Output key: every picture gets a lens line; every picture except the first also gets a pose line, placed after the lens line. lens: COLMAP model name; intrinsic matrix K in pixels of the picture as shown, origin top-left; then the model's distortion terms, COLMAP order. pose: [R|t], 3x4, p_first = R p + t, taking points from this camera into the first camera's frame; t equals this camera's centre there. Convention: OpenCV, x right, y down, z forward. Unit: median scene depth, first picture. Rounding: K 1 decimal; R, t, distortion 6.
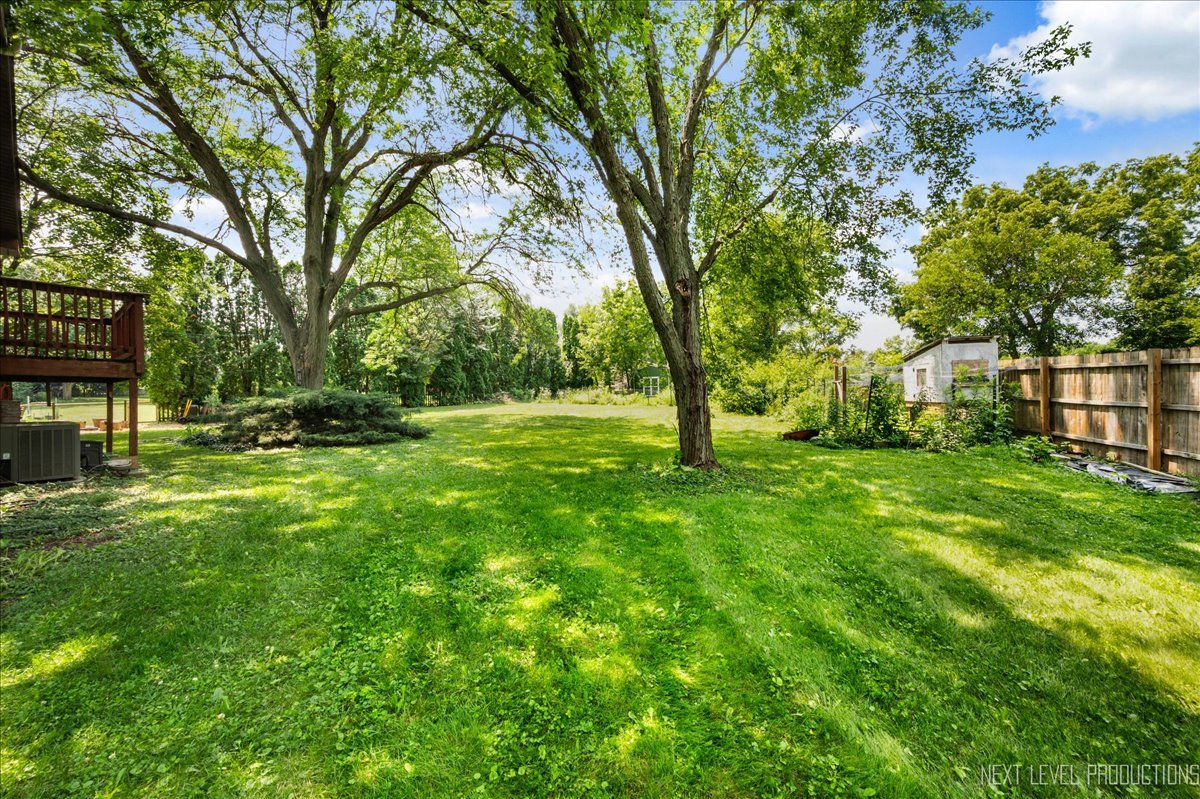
lens RADIAL K [[497.1, 0, 602.1], [0, 497.1, 387.4], [0, 0, 1]] dist [-0.000147, 0.000042]
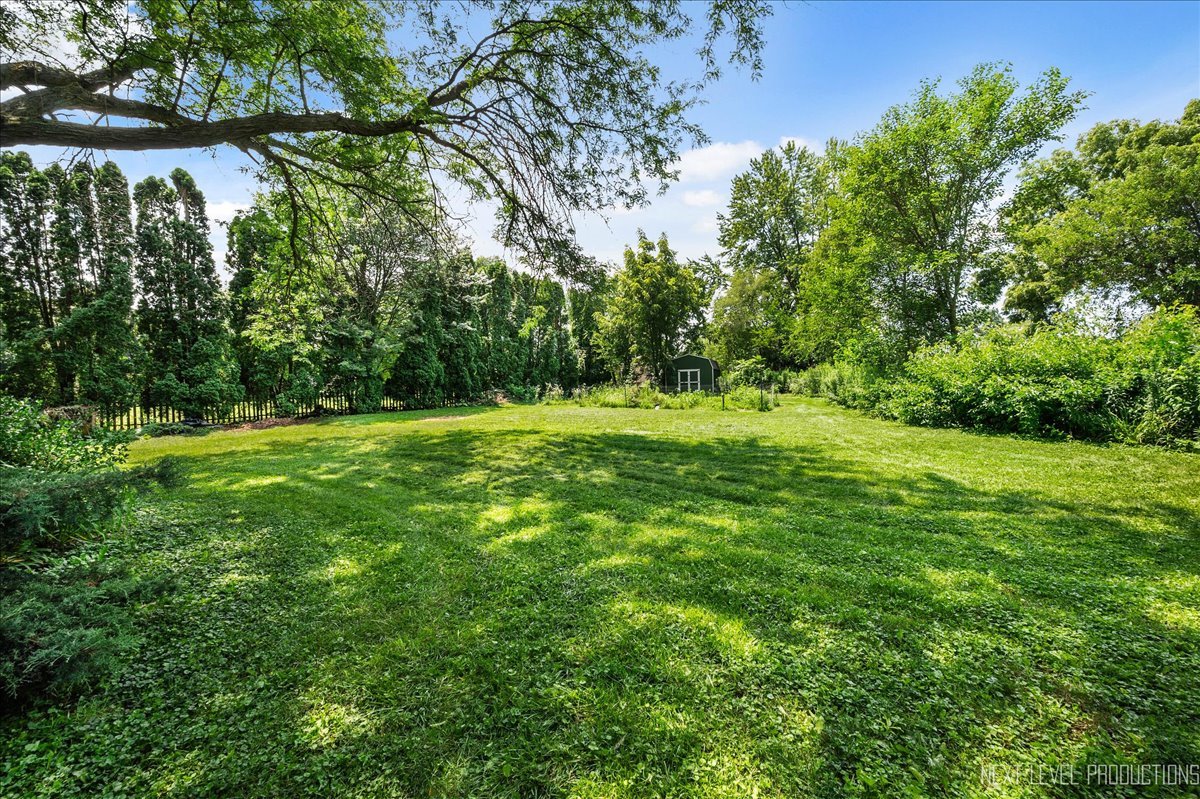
lens RADIAL K [[497.1, 0, 602.1], [0, 497.1, 387.4], [0, 0, 1]] dist [-0.000147, 0.000042]
pose [[0.999751, -0.003368, 0.022057, -0.060640], [0.003230, 0.999975, 0.006268, 0.001742], [-0.022078, -0.006195, 0.999737, 0.271236]]
